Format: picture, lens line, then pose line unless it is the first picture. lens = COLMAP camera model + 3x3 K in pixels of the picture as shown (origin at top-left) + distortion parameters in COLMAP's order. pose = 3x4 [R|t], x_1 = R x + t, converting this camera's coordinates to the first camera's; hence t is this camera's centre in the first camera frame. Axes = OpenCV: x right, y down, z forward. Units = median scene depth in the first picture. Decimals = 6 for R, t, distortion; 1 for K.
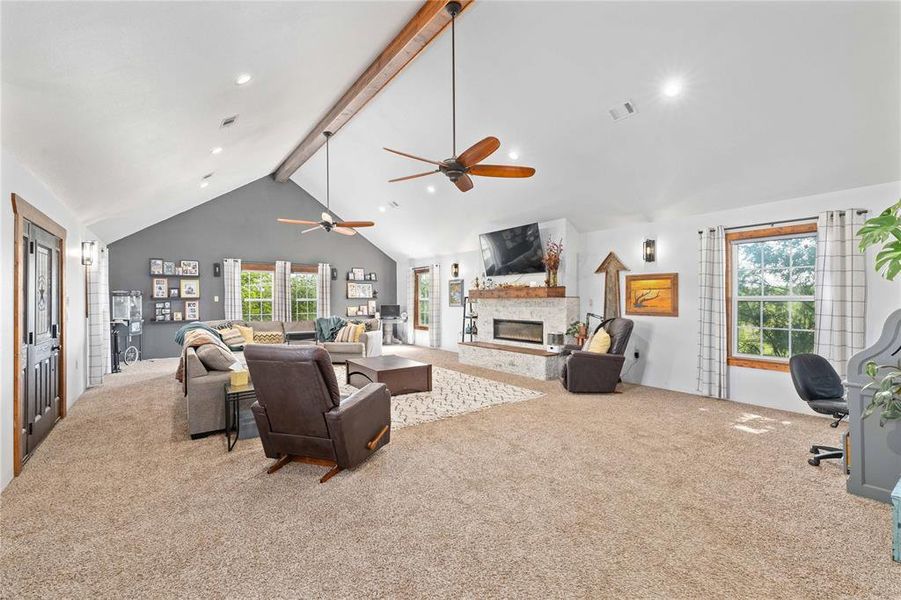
lens RADIAL K [[397.3, 0, 450.0], [0, 397.3, 299.5], [0, 0, 1]] dist [-0.002523, 0.000318]
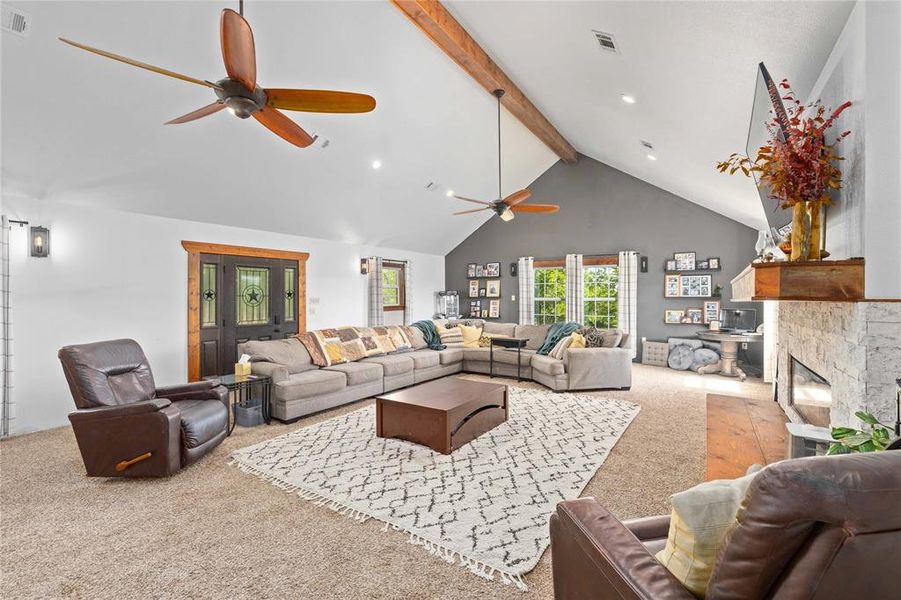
lens RADIAL K [[397.3, 0, 447.0], [0, 397.3, 300.1], [0, 0, 1]] dist [-0.002523, 0.000318]
pose [[0.343116, 0.010138, -0.939238, 0.327844], [-0.003123, 0.999949, 0.009652, -0.005727], [0.939288, -0.000379, 0.343130, 0.507517]]
